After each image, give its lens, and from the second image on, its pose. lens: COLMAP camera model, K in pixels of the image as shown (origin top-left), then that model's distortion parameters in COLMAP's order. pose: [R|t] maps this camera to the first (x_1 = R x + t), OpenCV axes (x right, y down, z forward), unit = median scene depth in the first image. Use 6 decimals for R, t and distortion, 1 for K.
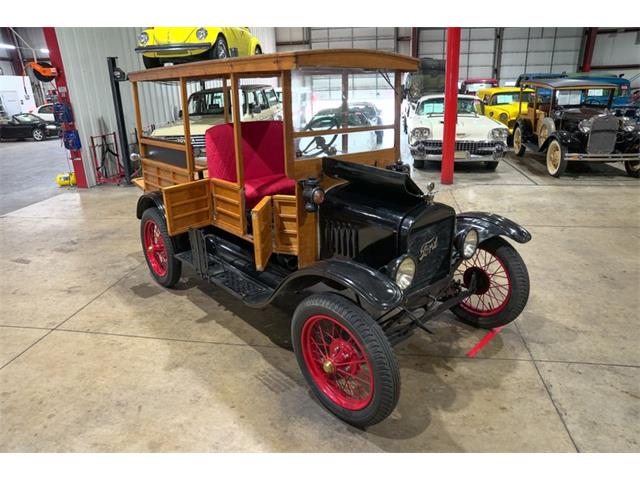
lens RADIAL K [[438.8, 0, 321.6], [0, 438.8, 244.2], [0, 0, 1]] dist [-0.136133, 0.103370]
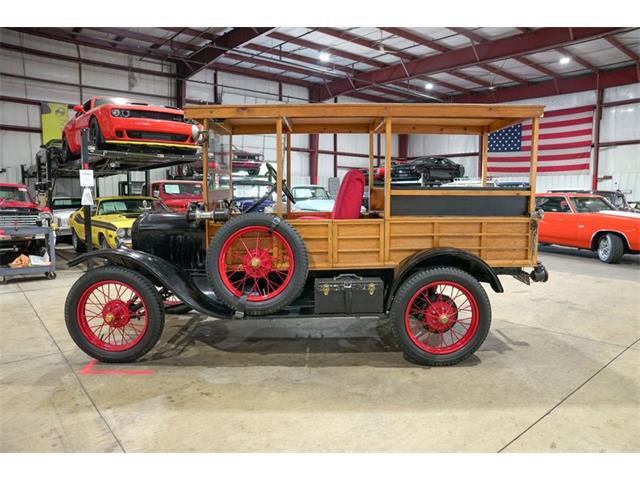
lens RADIAL K [[438.8, 0, 321.8], [0, 438.8, 240.1], [0, 0, 1]] dist [-0.136133, 0.103370]
pose [[-0.653010, 0.105198, -0.750007, 0.690183], [-0.245385, 0.907496, 0.340937, -0.477462], [0.716494, 0.406676, -0.566790, 1.631543]]
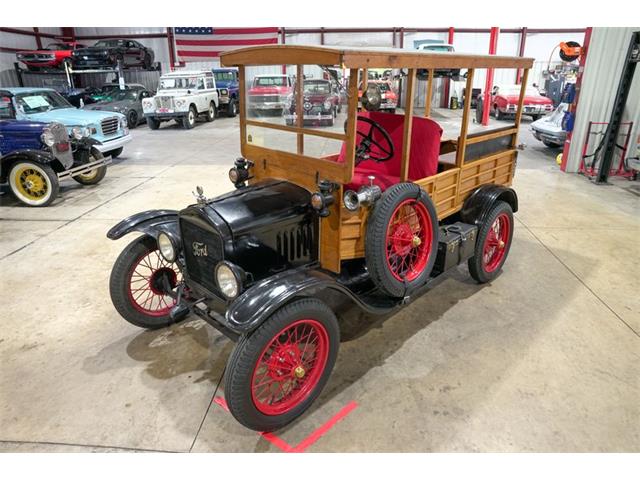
lens RADIAL K [[438.8, 0, 321.3], [0, 438.8, 240.7], [0, 0, 1]] dist [-0.136133, 0.103370]
pose [[0.074841, 0.395143, -0.915566, 0.837074], [-0.345057, 0.871684, 0.347998, -0.323999], [0.935593, 0.289878, 0.201585, 0.750249]]
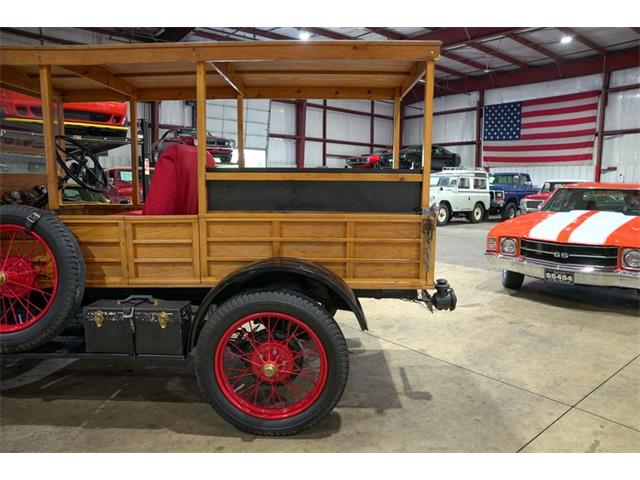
lens RADIAL K [[438.8, 0, 321.3], [0, 438.8, 239.7], [0, 0, 1]] dist [-0.136133, 0.103370]
pose [[-0.669859, 0.113003, -0.733839, 0.252852], [-0.249655, 0.896525, 0.365944, -0.476448], [0.699258, 0.428337, -0.572333, 1.679552]]
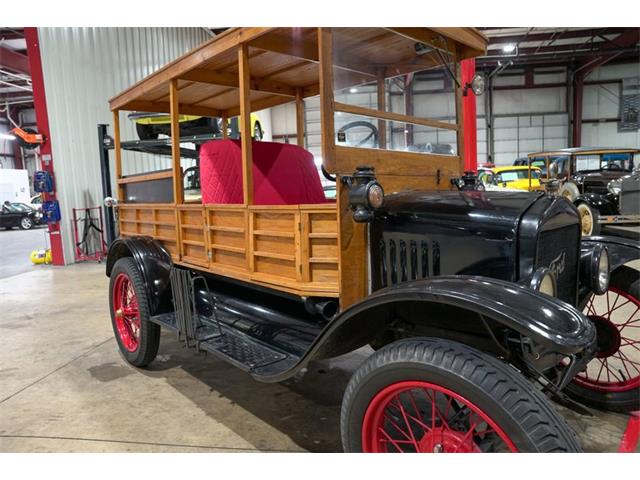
lens RADIAL K [[438.8, 0, 322.1], [0, 438.8, 242.9], [0, 0, 1]] dist [-0.136133, 0.103370]
pose [[0.999702, -0.015508, 0.018865, -0.070772], [0.019371, 0.973966, -0.225866, 0.071982], [-0.014871, 0.226164, 0.973976, 0.288681]]
